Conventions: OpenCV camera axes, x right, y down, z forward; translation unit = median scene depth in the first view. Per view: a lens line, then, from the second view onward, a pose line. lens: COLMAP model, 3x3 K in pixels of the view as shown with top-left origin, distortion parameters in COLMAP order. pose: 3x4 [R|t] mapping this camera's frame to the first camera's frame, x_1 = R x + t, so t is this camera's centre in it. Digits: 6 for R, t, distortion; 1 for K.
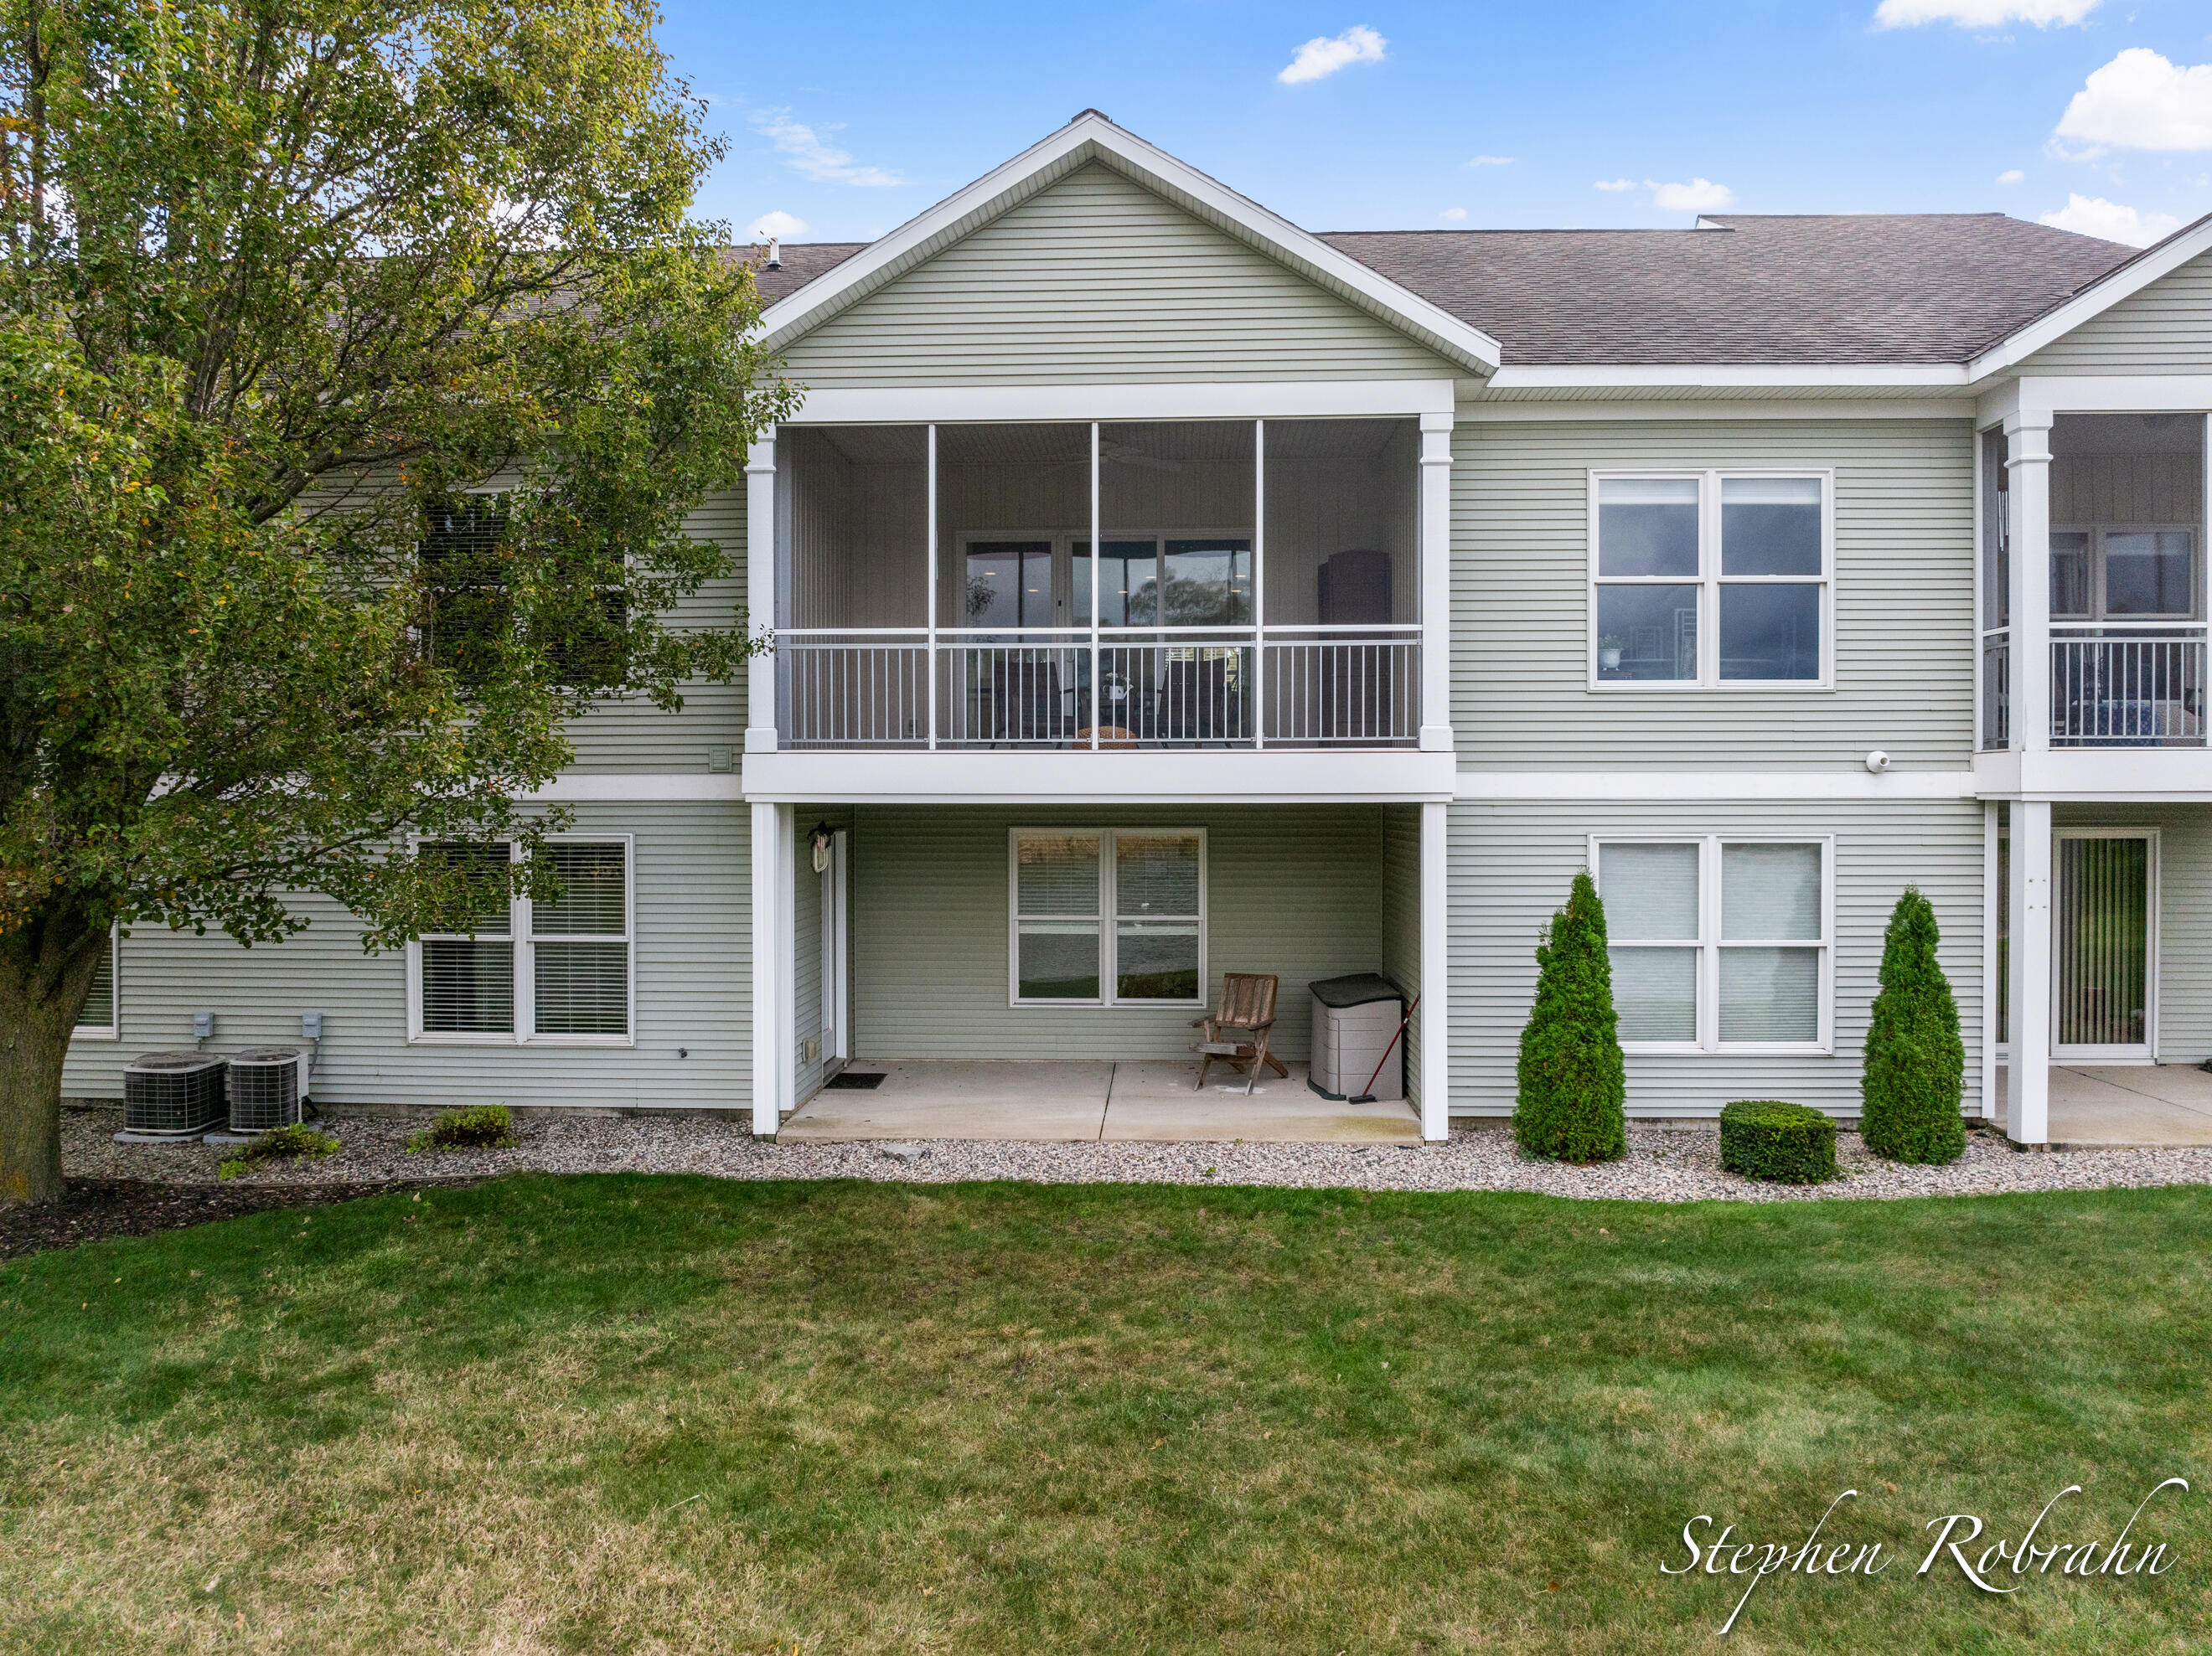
lens RADIAL K [[1587.4, 0, 1106.0], [0, 1587.4, 828.0], [0, 0, 1]] dist [-0.006152, -0.002456]
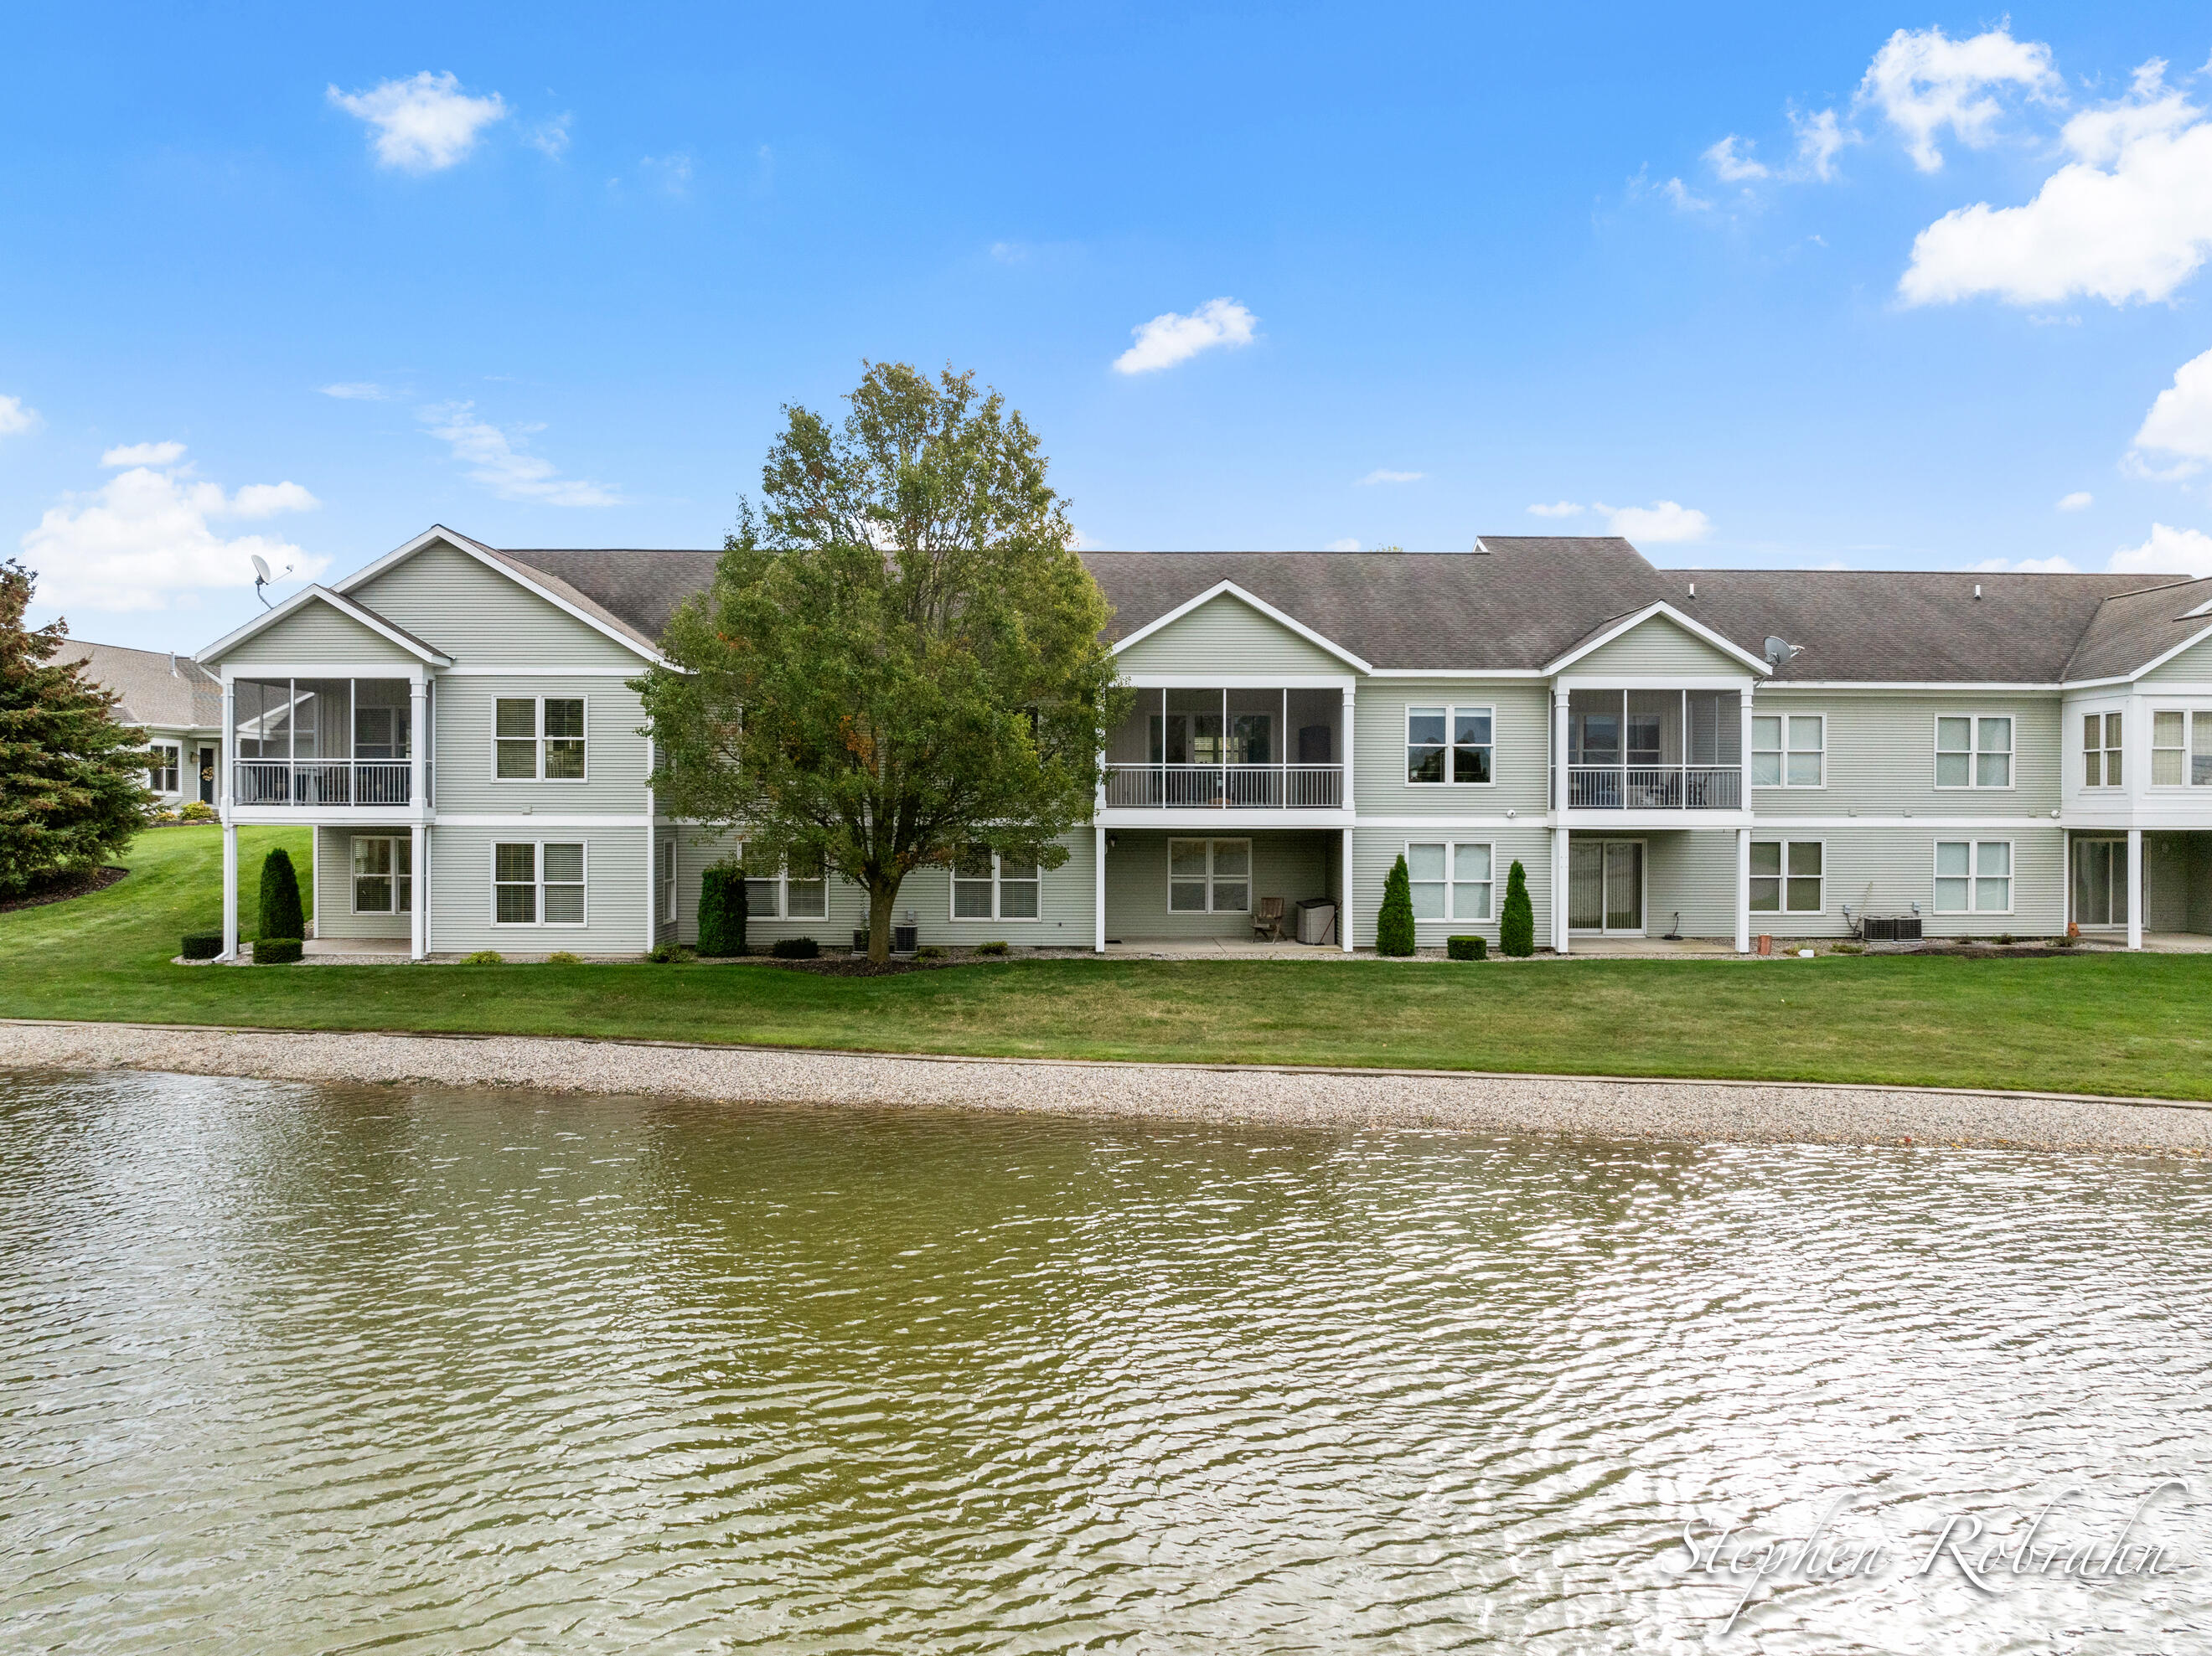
lens RADIAL K [[1587.4, 0, 1106.0], [0, 1587.4, 828.0], [0, 0, 1]] dist [-0.006152, -0.002456]
pose [[0.998392, 0.002977, 0.056614, -0.357032], [-0.002511, 0.999962, -0.008304, 0.006414], [-0.056636, 0.008149, 0.998362, -1.676361]]
